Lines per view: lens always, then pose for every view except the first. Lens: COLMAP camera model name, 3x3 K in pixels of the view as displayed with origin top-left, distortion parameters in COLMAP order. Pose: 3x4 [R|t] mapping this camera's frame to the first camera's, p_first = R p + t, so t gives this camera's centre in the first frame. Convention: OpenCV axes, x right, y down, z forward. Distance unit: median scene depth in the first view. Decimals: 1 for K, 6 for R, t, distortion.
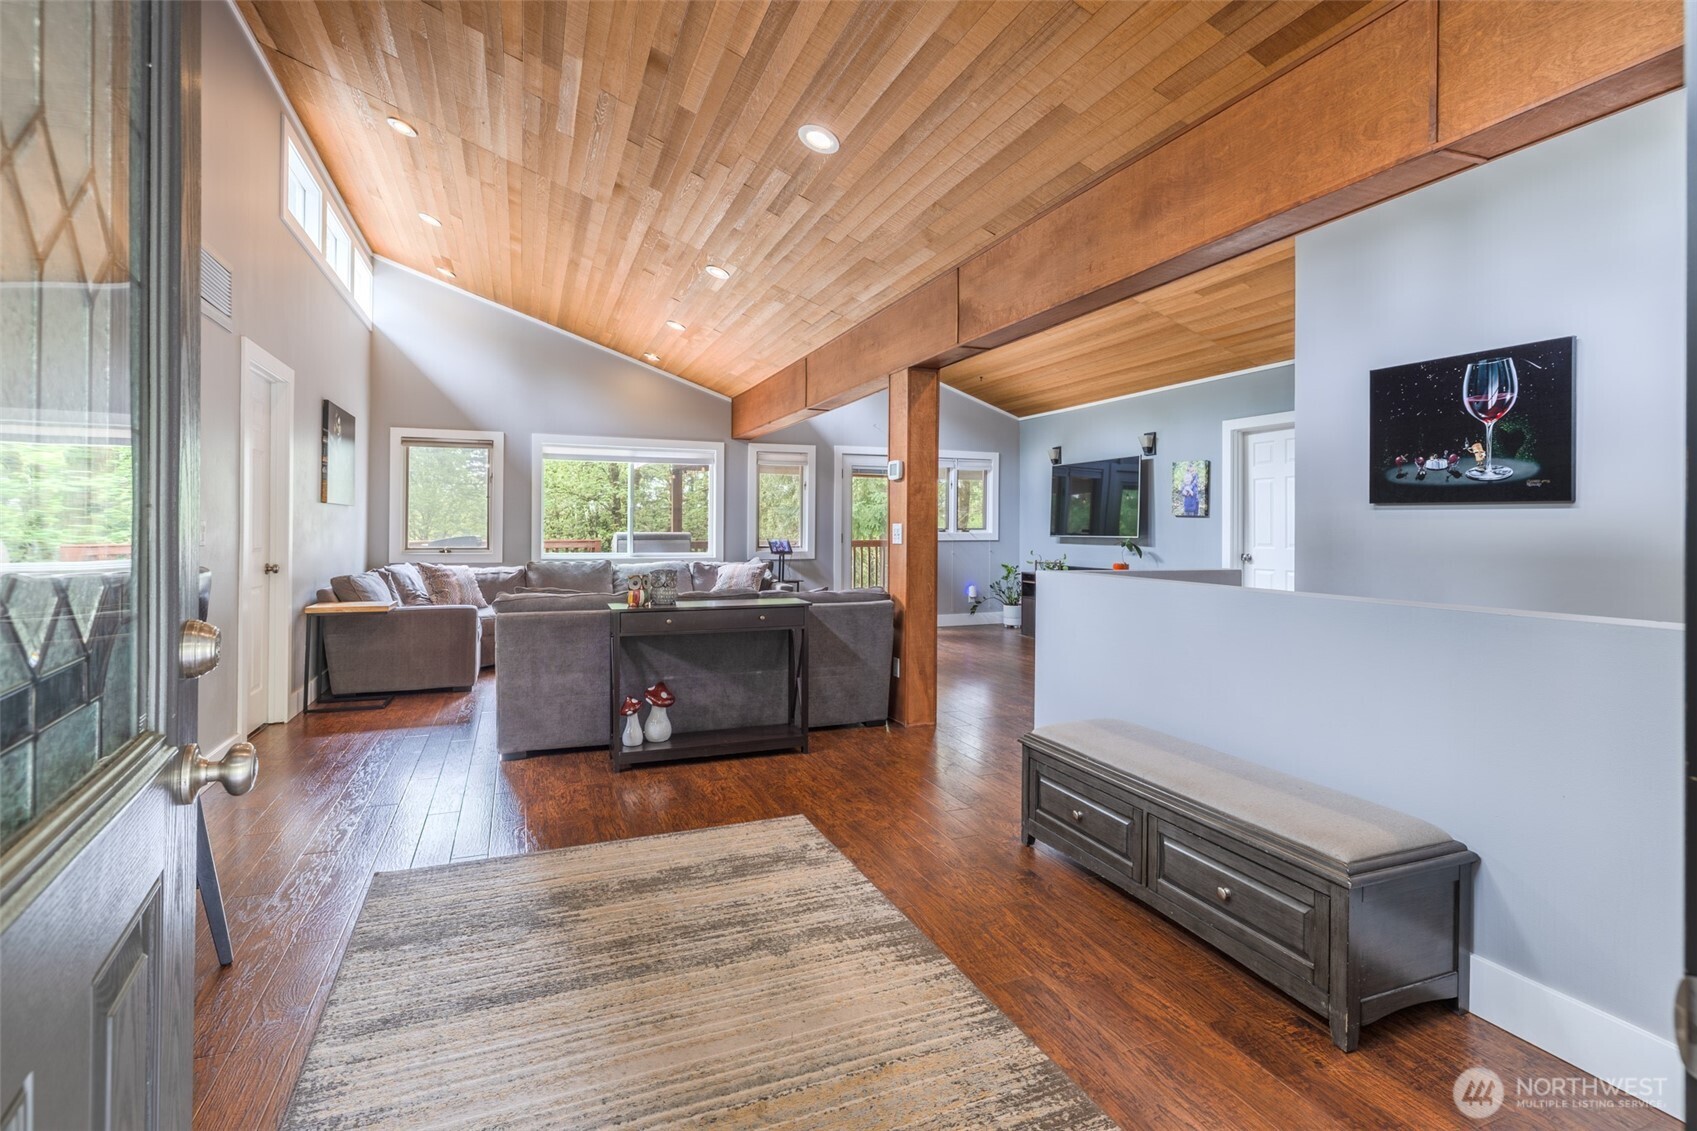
lens RADIAL K [[798.4, 0, 828.6], [0, 798.4, 540.1], [0, 0, 1]] dist [-0.002224, -0.000026]
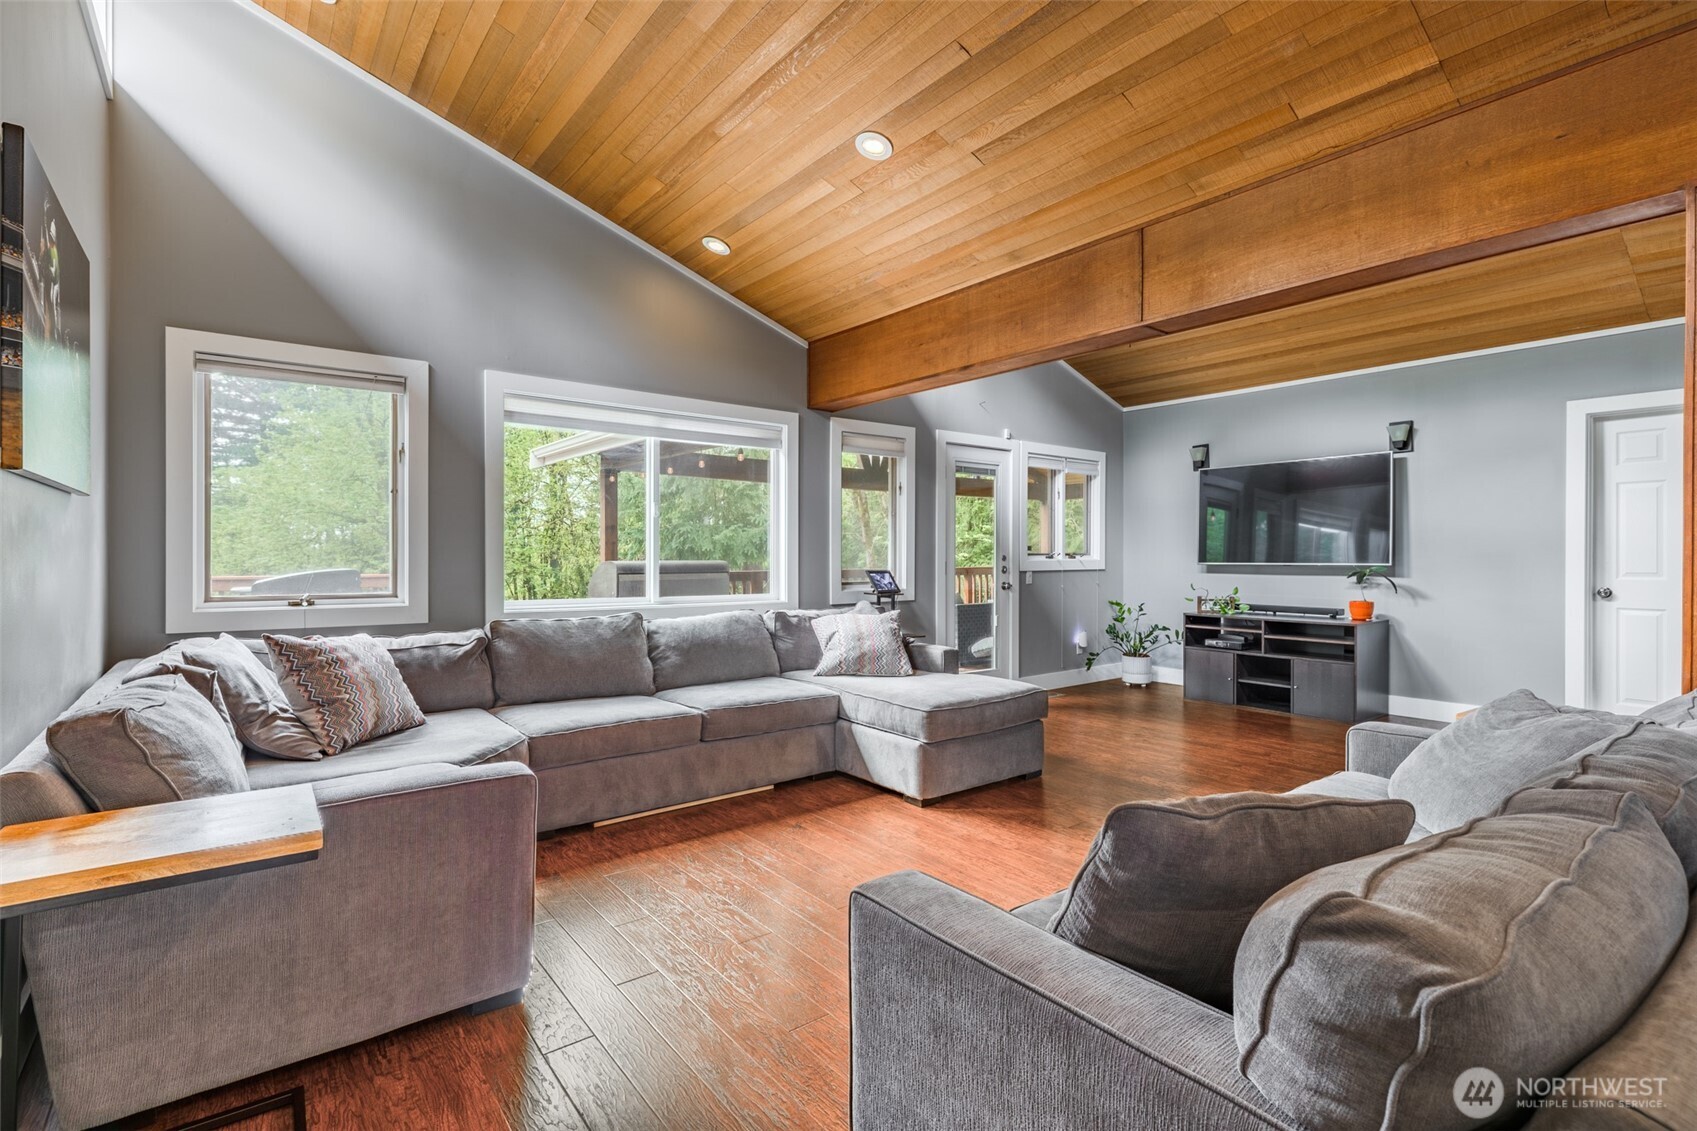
lens RADIAL K [[794.5, 0, 848.5], [0, 794.5, 565.5], [0, 0, 1]] dist [0.000372, 0.000297]
pose [[0.956167, -0.006775, 0.292745, -0.597452], [0.007452, 0.999972, -0.001195, -0.009943], [-0.292729, 0.003324, 0.956190, 0.889024]]
